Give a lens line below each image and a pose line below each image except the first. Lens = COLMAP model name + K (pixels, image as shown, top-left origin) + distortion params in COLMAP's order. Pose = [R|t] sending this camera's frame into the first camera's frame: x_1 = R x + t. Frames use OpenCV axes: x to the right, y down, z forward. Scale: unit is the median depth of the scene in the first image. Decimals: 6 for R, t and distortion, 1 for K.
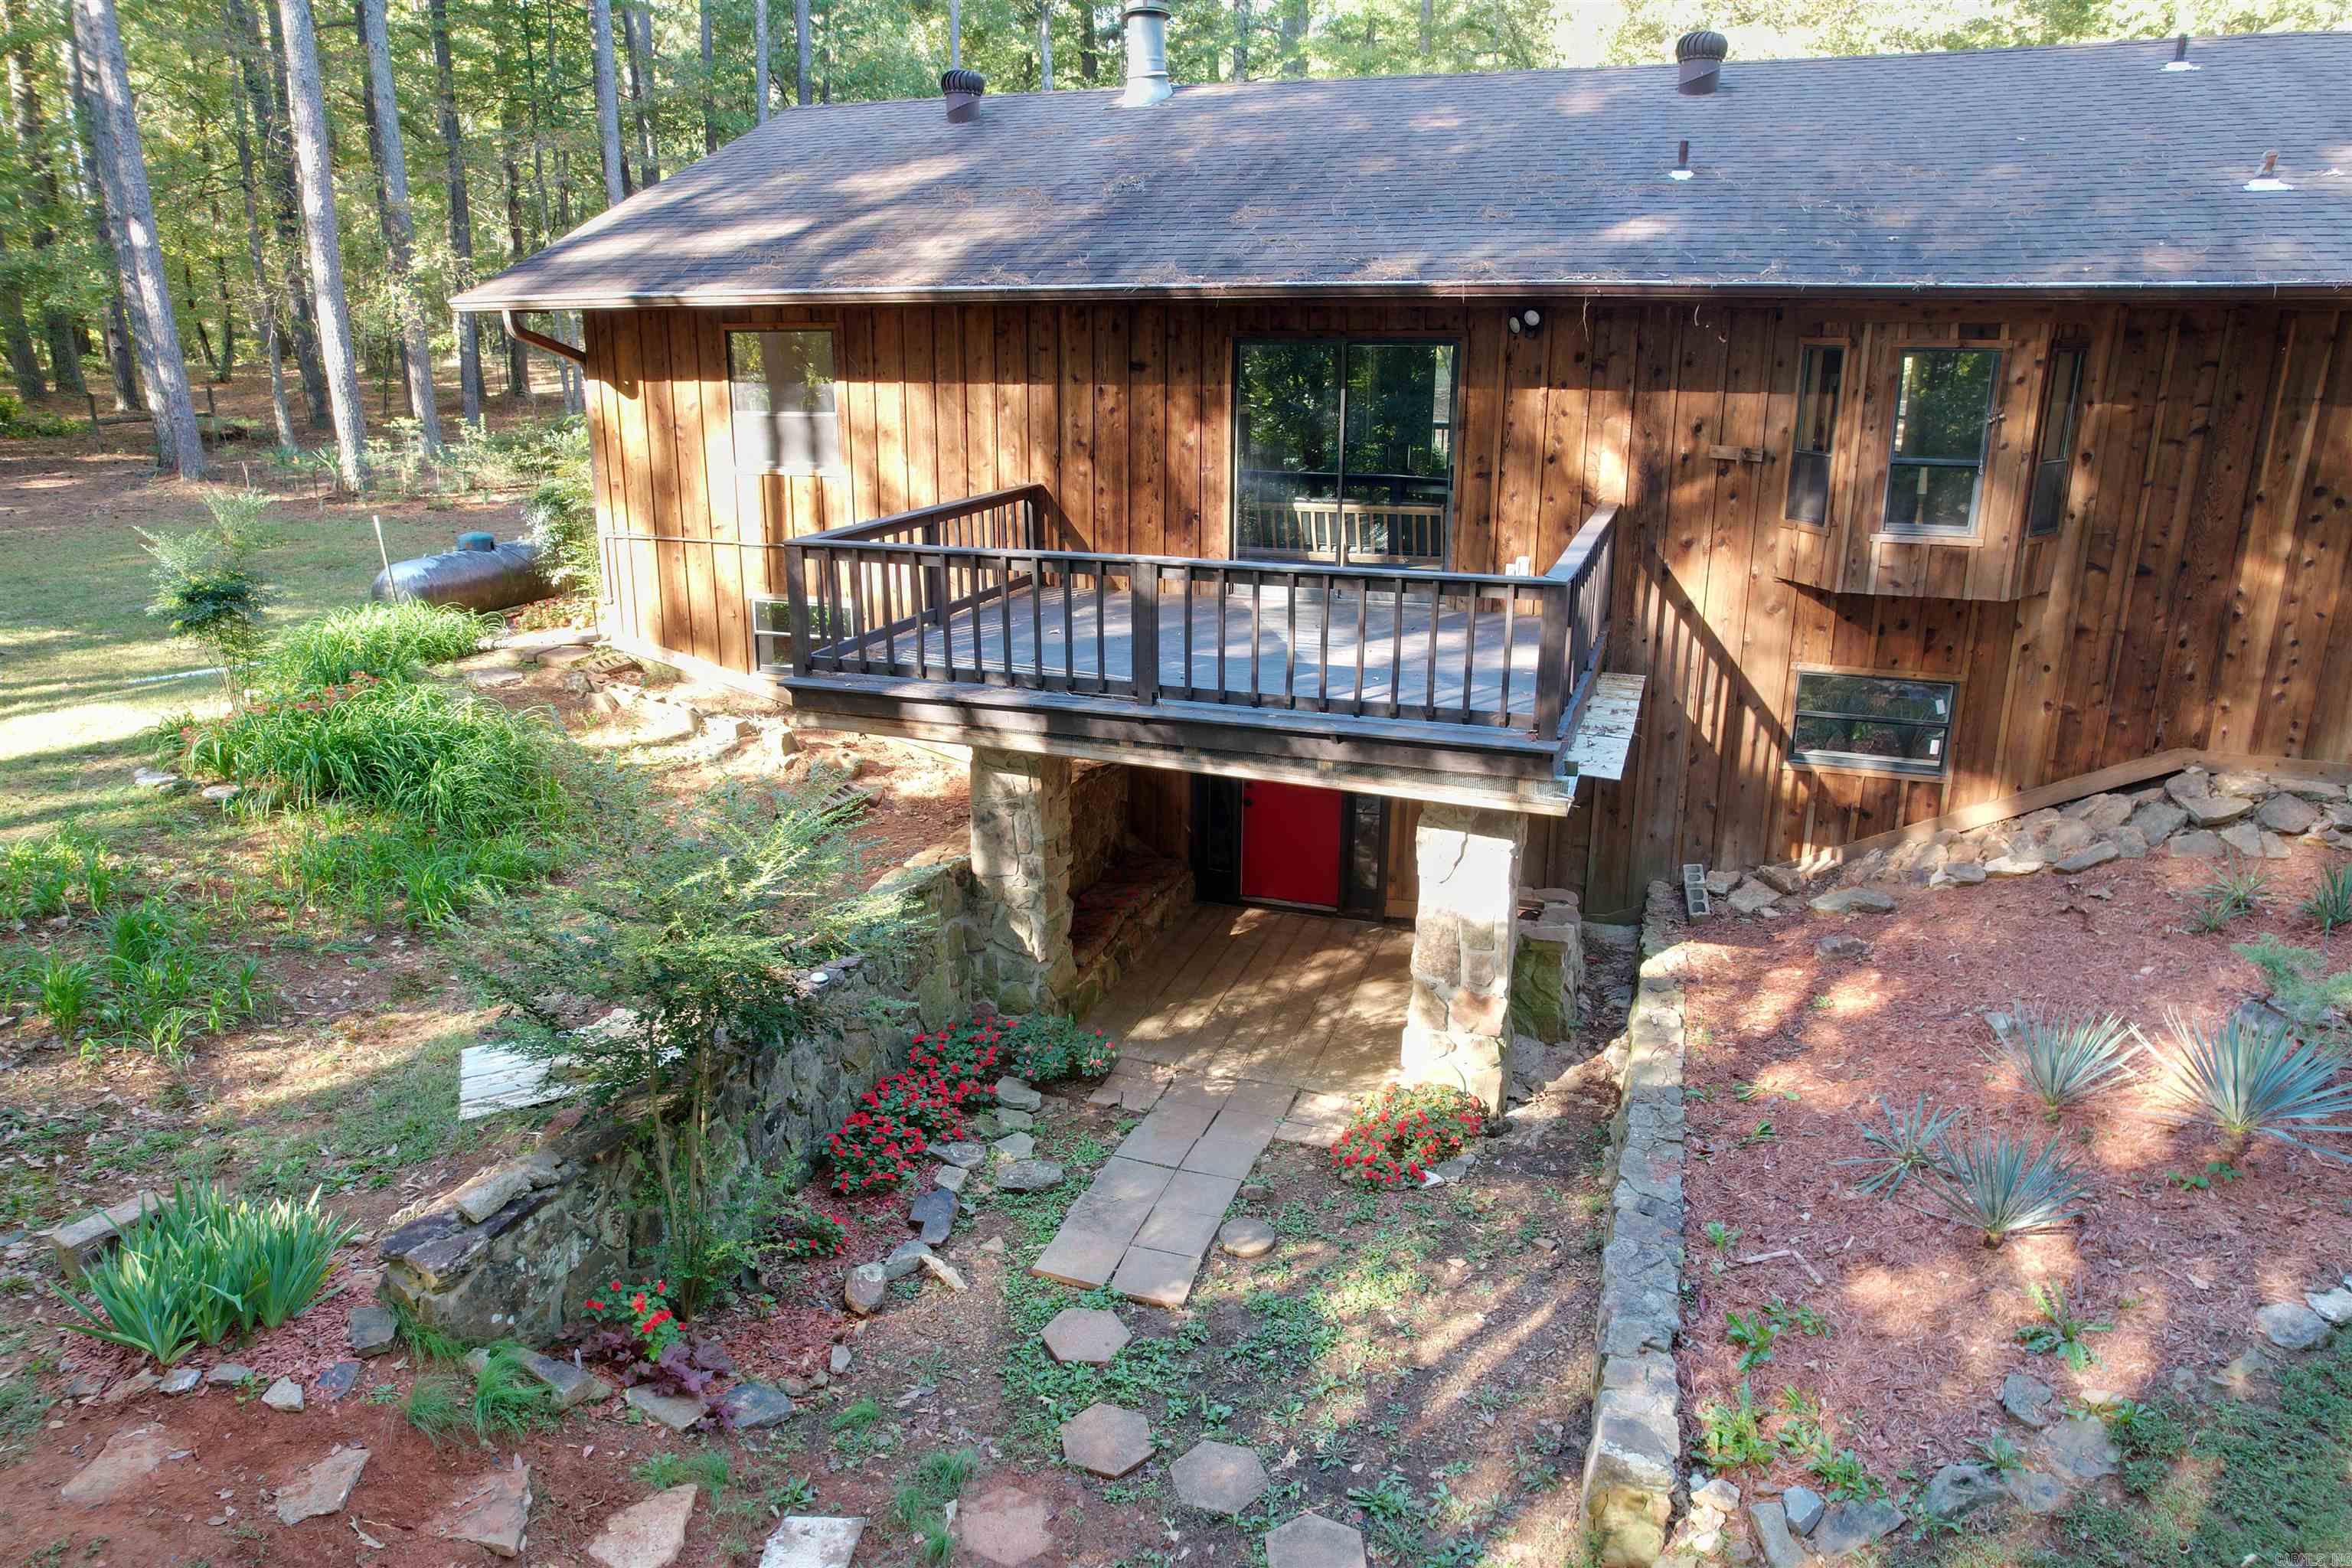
lens RADIAL K [[1494.7, 0, 1176.0], [0, 1494.7, 784.0], [0, 0, 1]] dist [-0.045938, -0.000415]
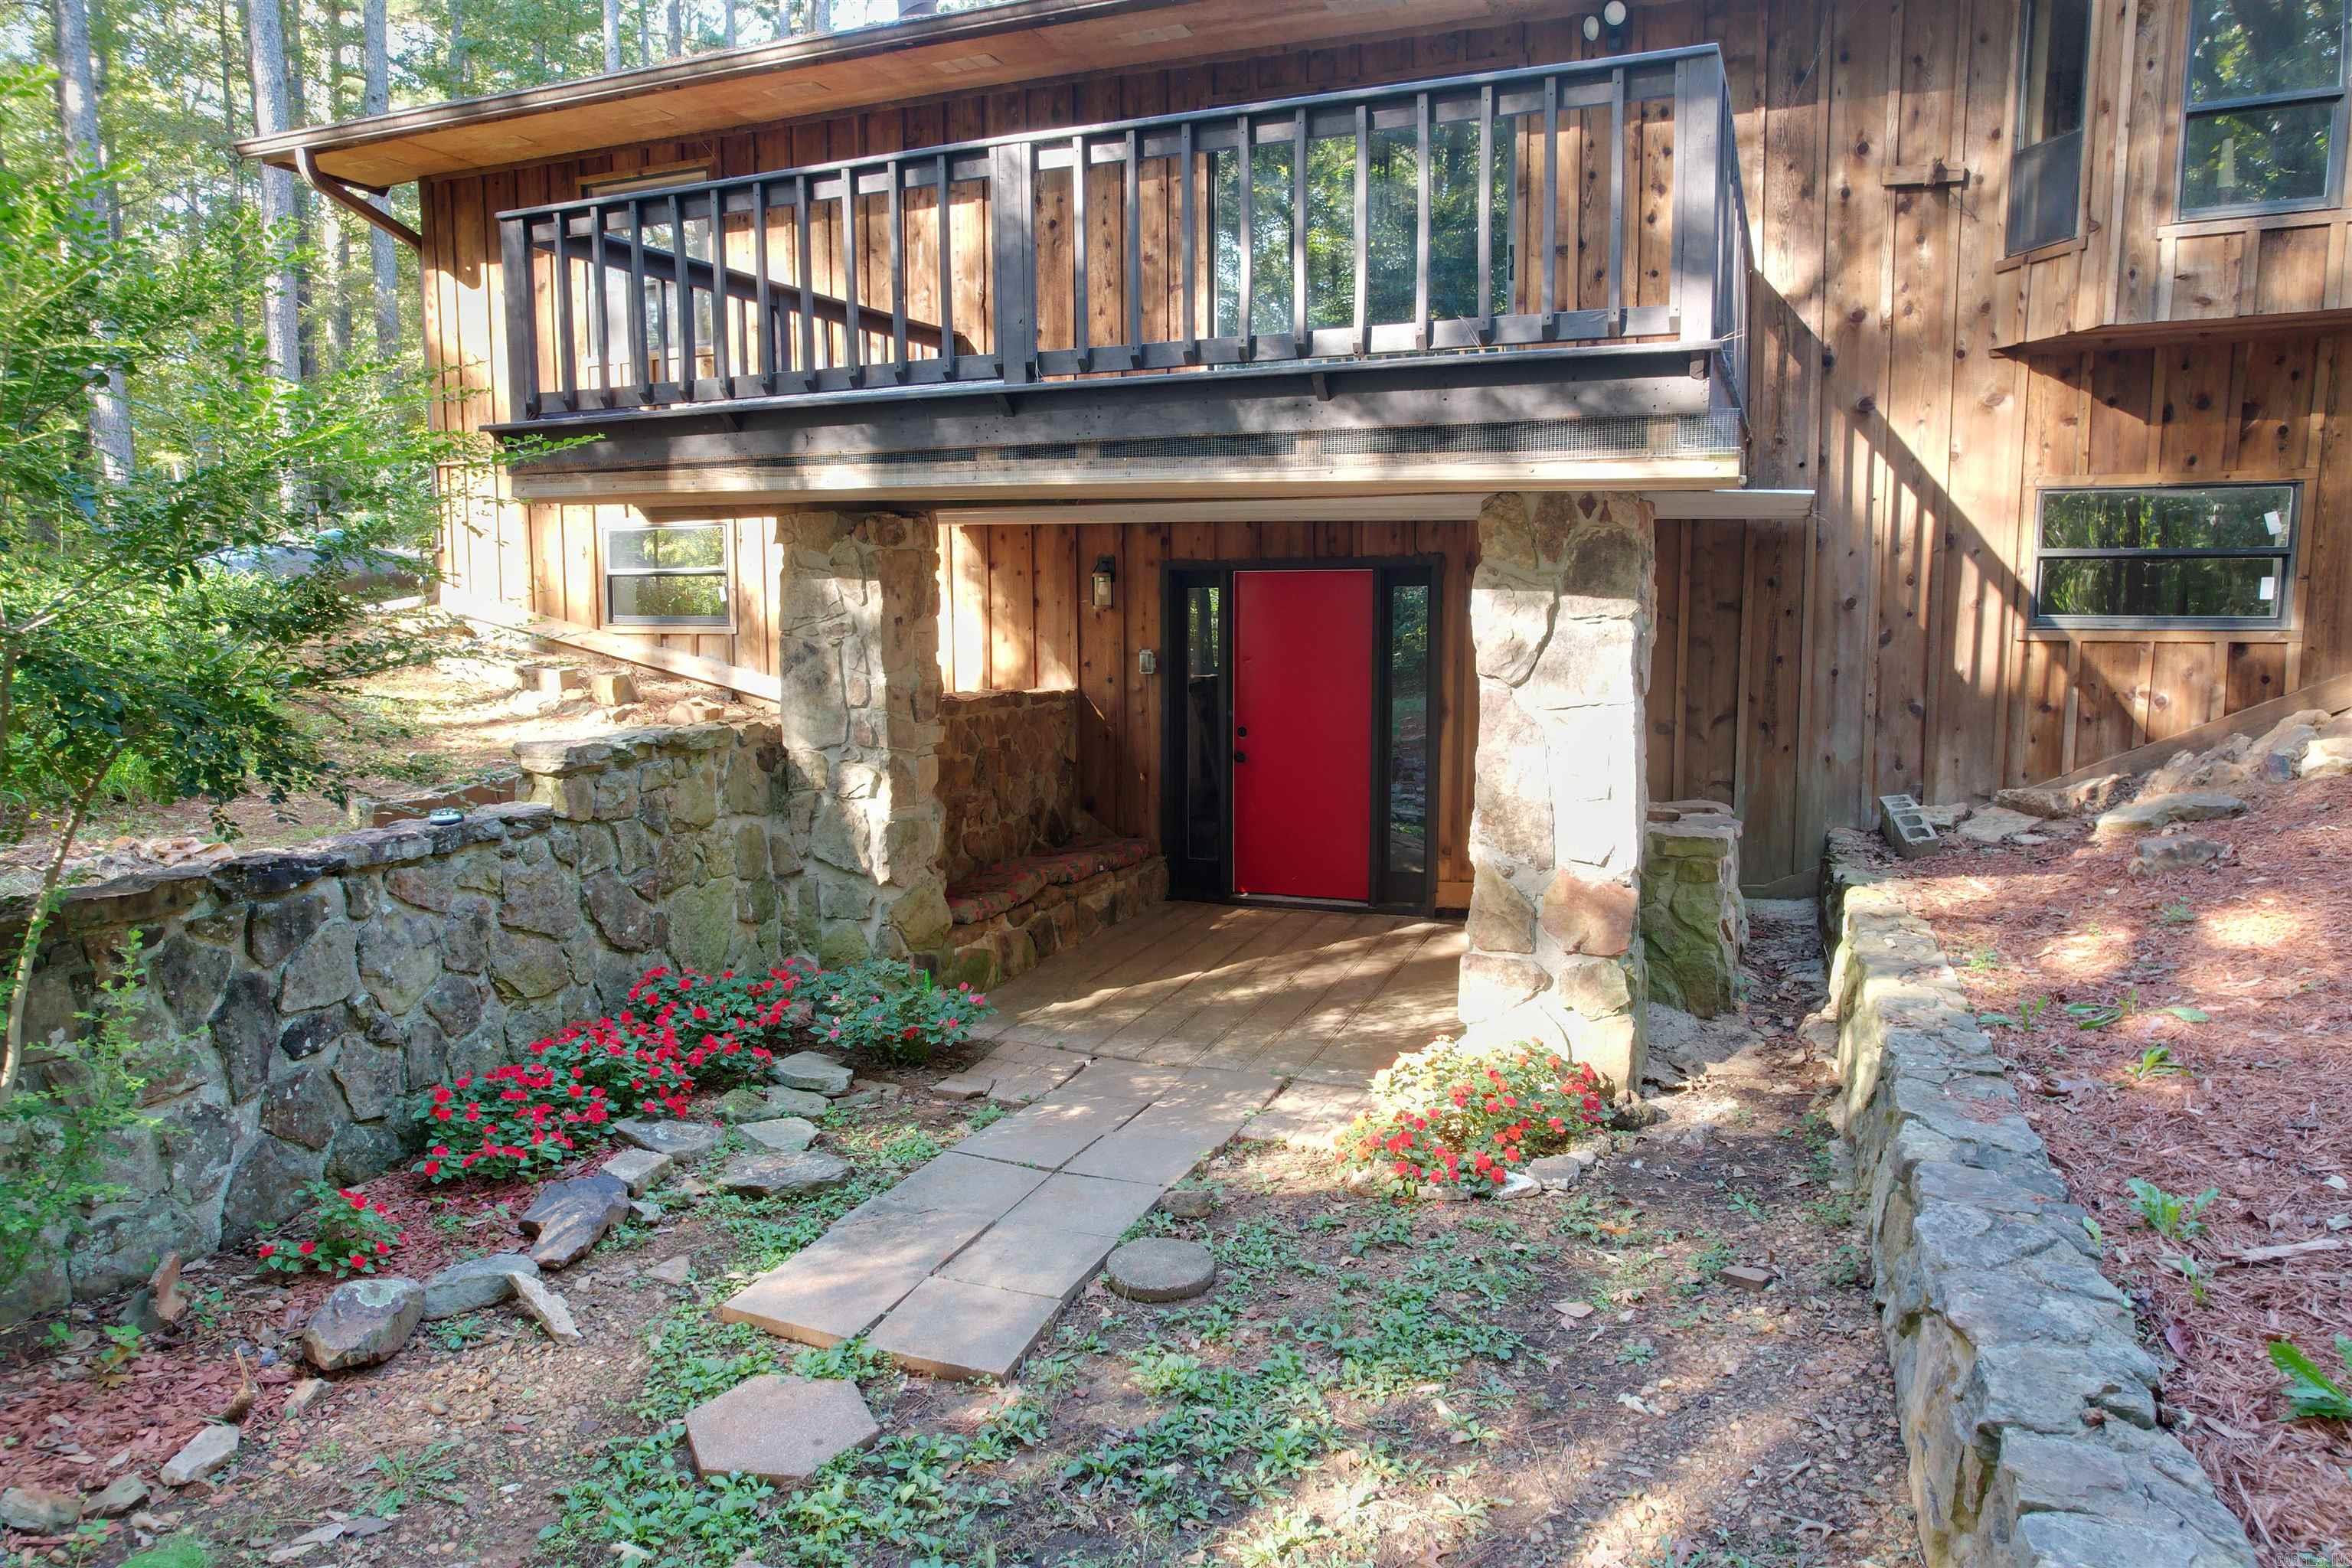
lens RADIAL K [[1502.8, 0, 1176.0], [0, 1502.8, 784.0], [0, 0, 1]] dist [-0.072281, 0.061730]
pose [[0.999008, -0.004508, -0.044311, 0.068641], [-0.002731, 0.986793, -0.161964, 0.198531], [0.044456, 0.161924, 0.985801, 0.412175]]
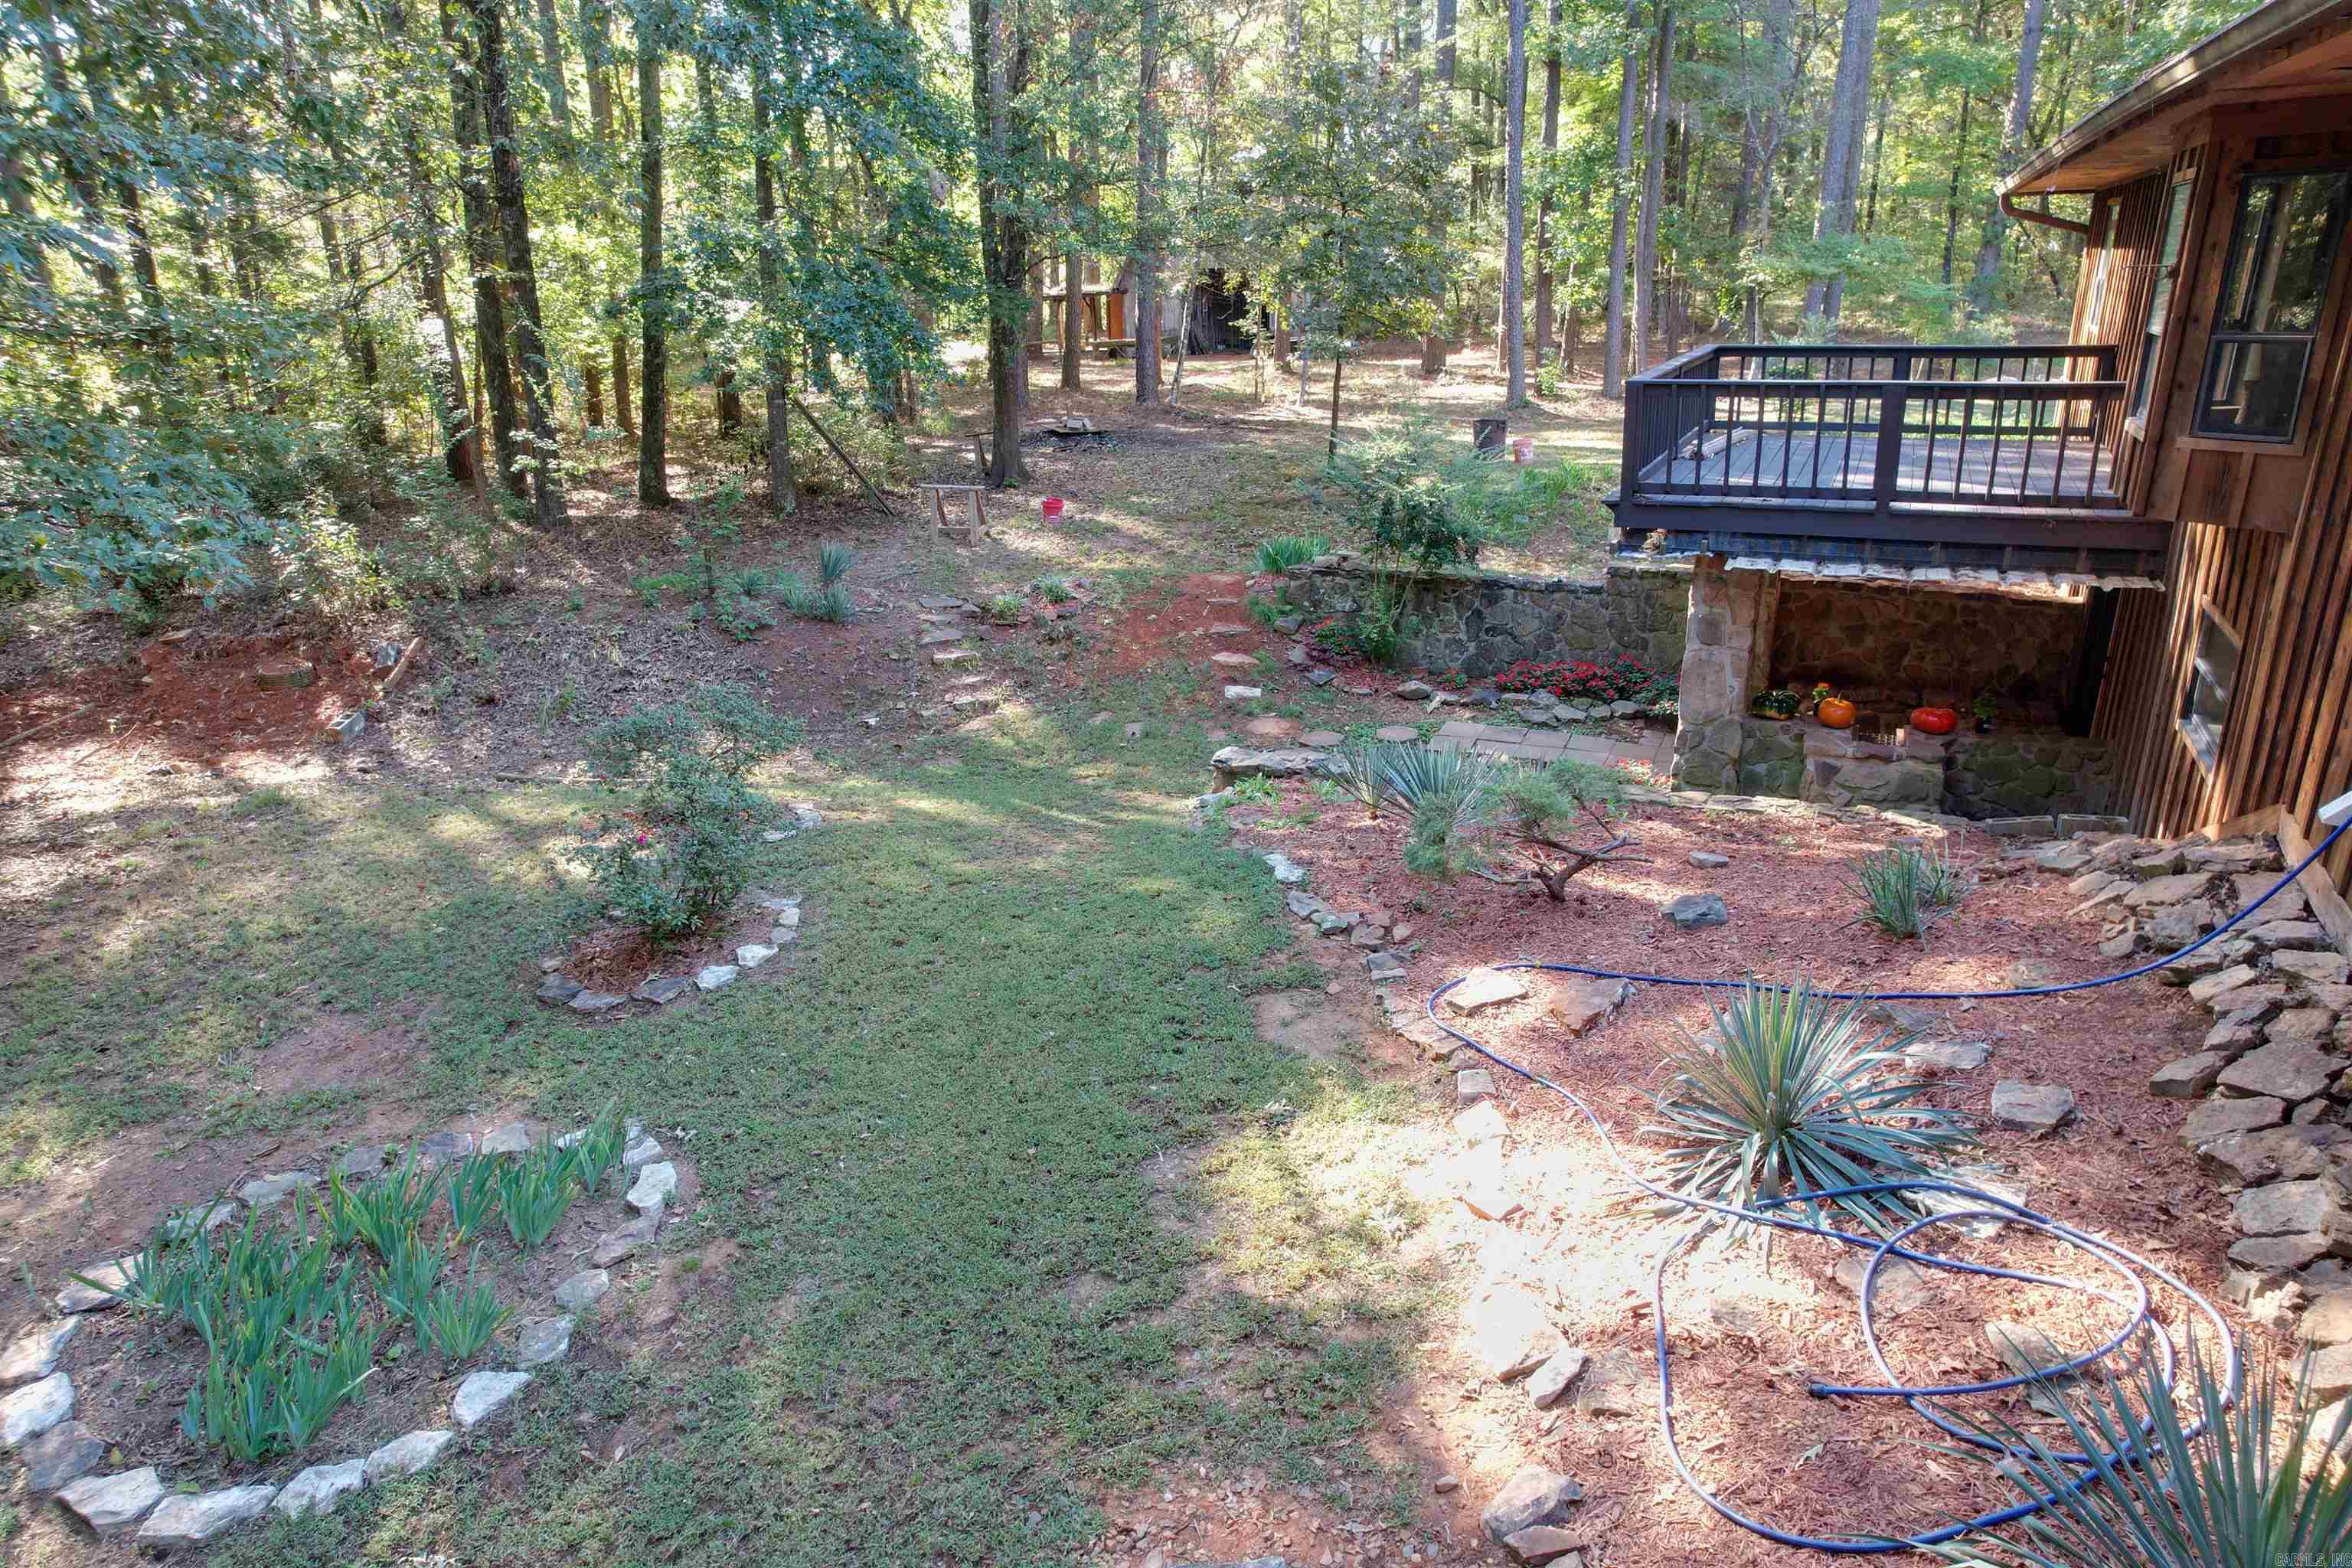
lens RADIAL K [[1502.8, 0, 1176.0], [0, 1502.8, 784.0], [0, 0, 1]] dist [-0.072281, 0.061730]
pose [[-0.059542, 0.345925, -0.936371, 1.462839], [-0.265631, 0.898723, 0.348908, -0.145287], [0.962234, 0.269504, 0.038377, 0.525110]]
